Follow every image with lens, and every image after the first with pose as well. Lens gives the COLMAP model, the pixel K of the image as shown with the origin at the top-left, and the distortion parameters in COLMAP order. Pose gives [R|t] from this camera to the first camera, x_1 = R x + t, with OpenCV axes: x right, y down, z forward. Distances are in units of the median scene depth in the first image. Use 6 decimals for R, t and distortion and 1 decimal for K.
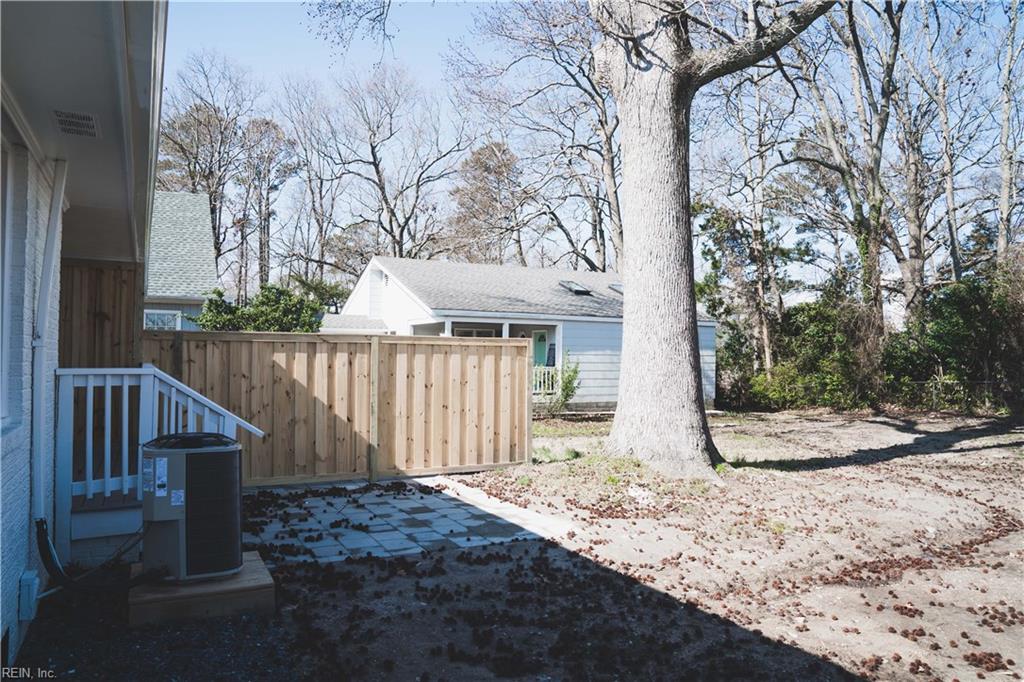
lens RADIAL K [[715.4, 0, 508.3], [0, 715.4, 351.6], [0, 0, 1]] dist [-0.119480, 0.100075]
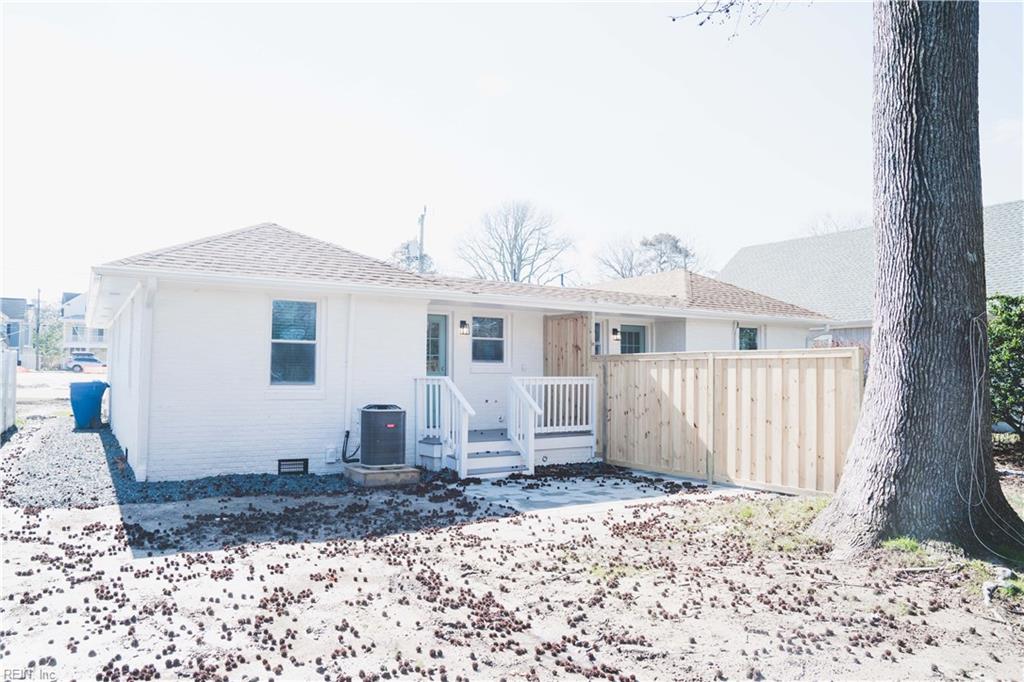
lens RADIAL K [[715.4, 0, 508.3], [0, 715.4, 351.6], [0, 0, 1]] dist [-0.119480, 0.100075]
pose [[0.048765, -0.037857, -0.998093, 0.900264], [0.002898, 0.999283, -0.037760, 0.017418], [0.998806, -0.001051, 0.048839, 0.626983]]
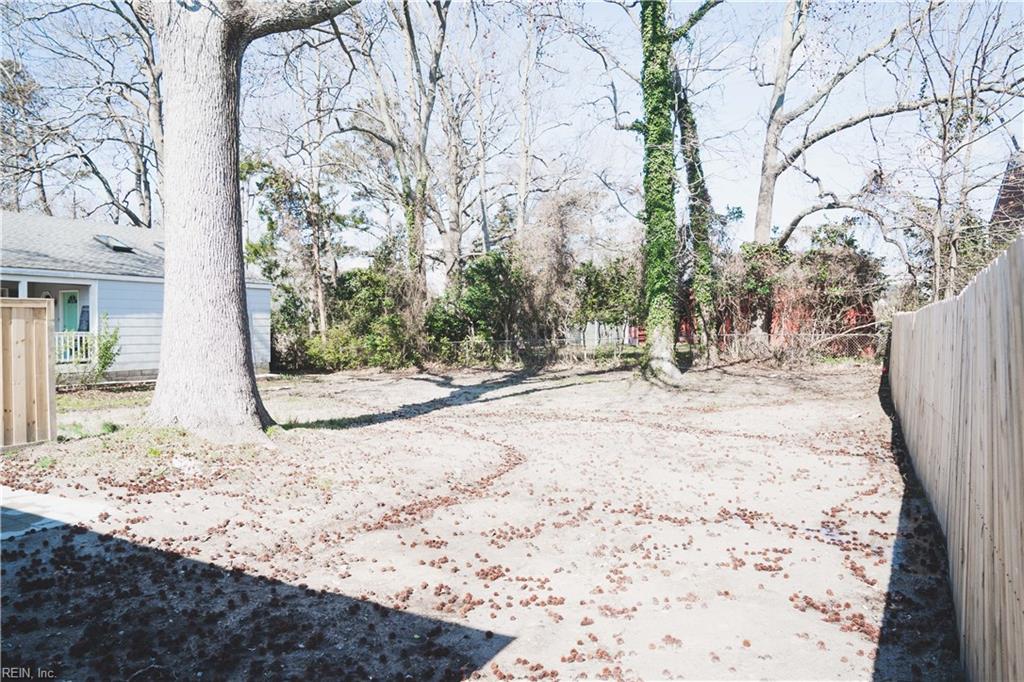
lens RADIAL K [[715.4, 0, 508.3], [0, 715.4, 351.6], [0, 0, 1]] dist [-0.119480, 0.100075]
pose [[0.830390, -0.025256, 0.556610, 0.019331], [-0.002662, 0.998781, 0.049291, 0.002218], [-0.557176, -0.042412, 0.829310, -0.006283]]
